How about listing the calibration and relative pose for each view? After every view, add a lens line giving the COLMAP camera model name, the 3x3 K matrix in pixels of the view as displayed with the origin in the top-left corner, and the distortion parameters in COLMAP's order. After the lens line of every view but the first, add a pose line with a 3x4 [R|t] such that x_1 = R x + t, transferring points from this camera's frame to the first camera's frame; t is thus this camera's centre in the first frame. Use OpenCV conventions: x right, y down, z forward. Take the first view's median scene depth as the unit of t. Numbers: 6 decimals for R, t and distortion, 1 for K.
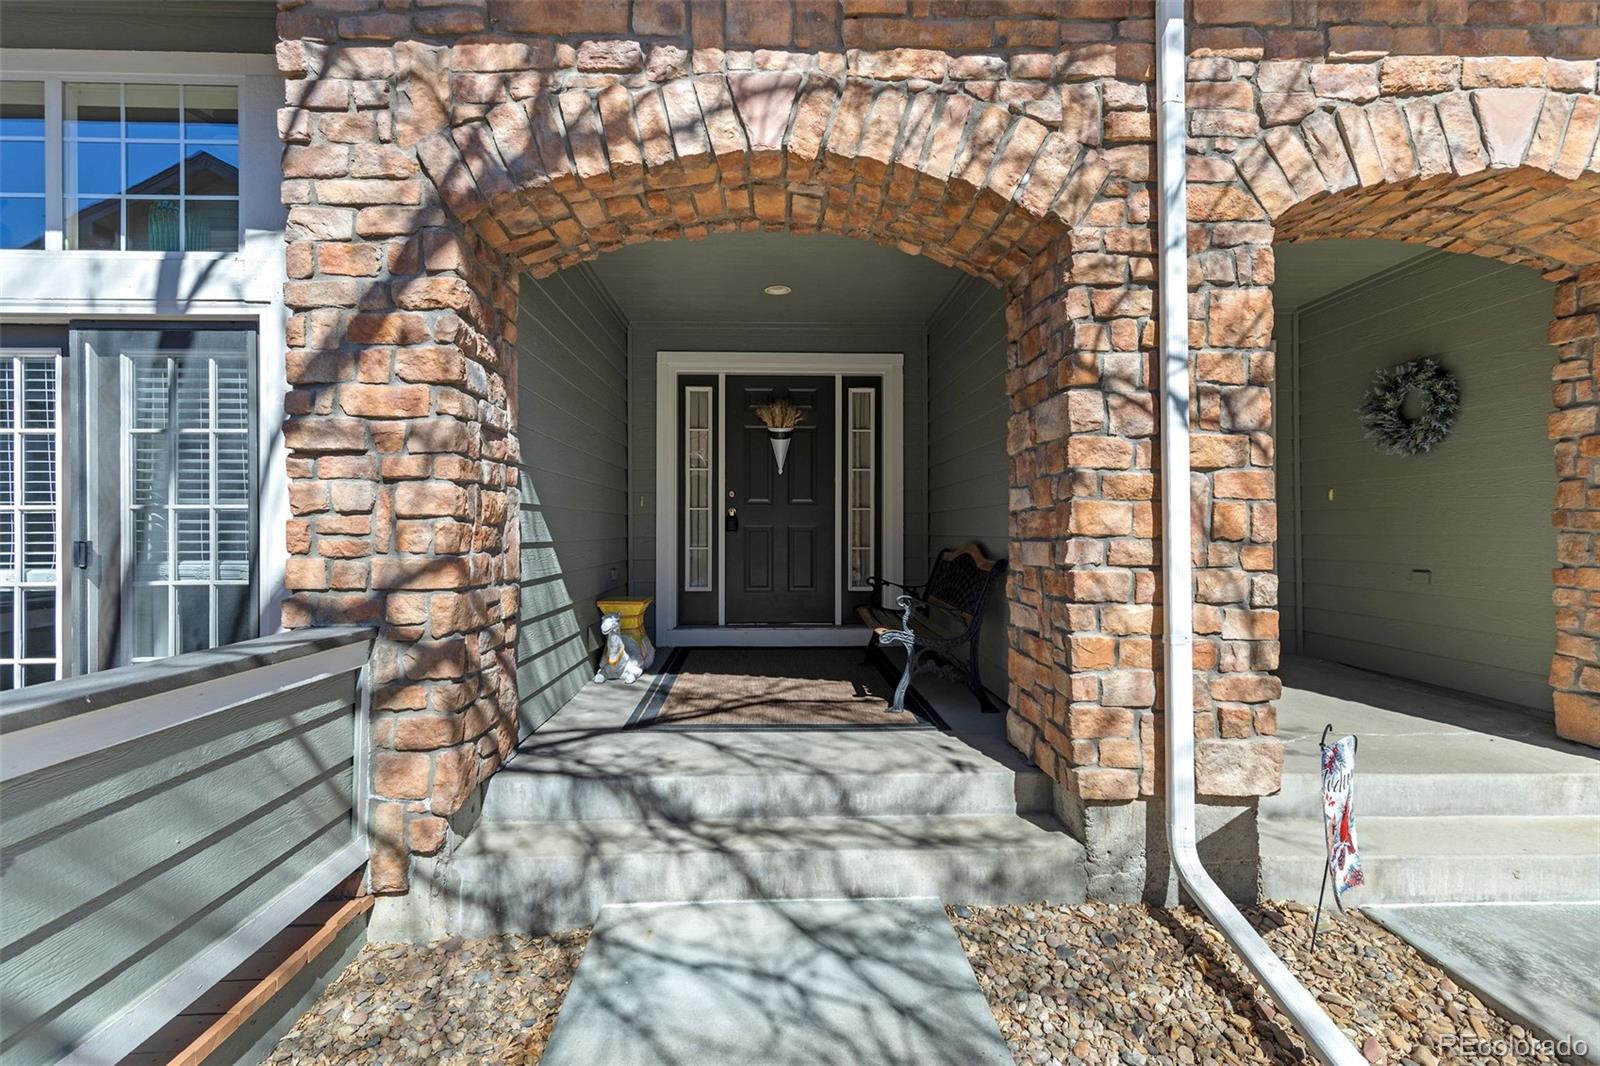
lens RADIAL K [[721.9, 0, 795.8], [0, 721.9, 521.9], [0, 0, 1]] dist [0.008605, -0.000700]
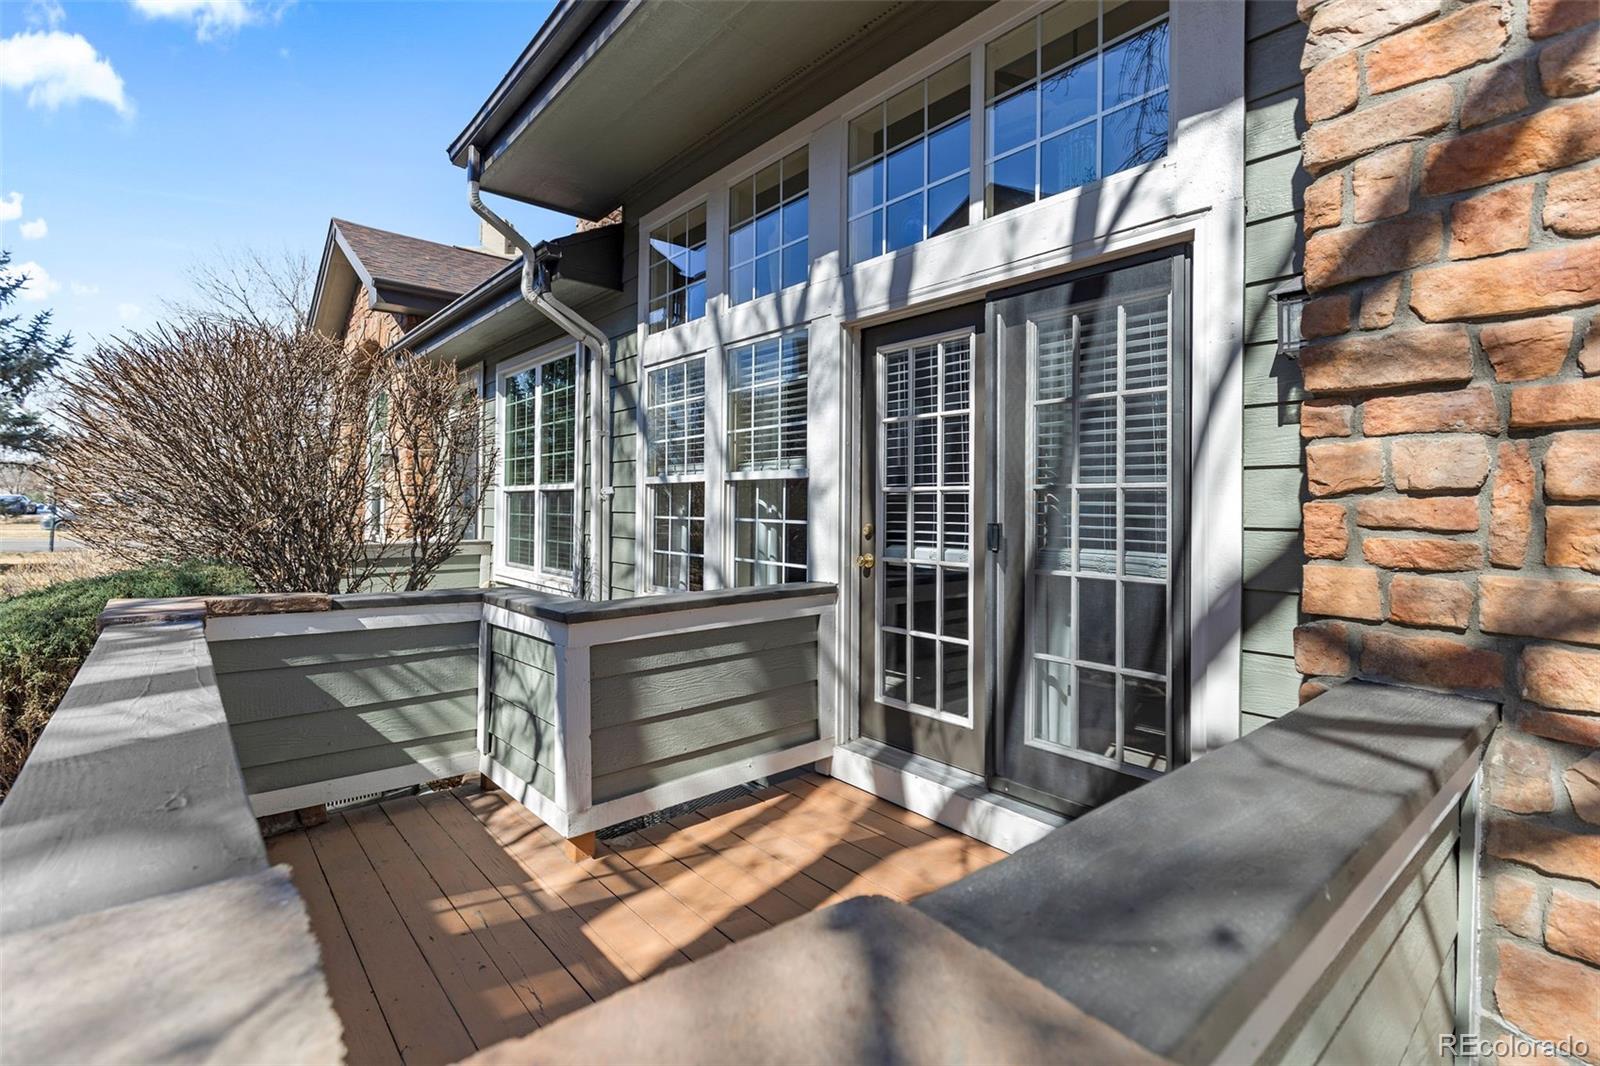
lens RADIAL K [[721.9, 0, 795.8], [0, 721.9, 521.9], [0, 0, 1]] dist [0.008605, -0.000700]
pose [[0.619472, 0.028572, -0.784499, -0.458032], [-0.005993, 0.999480, 0.031669, -0.004340], [0.784996, -0.014916, 0.619321, 0.238453]]
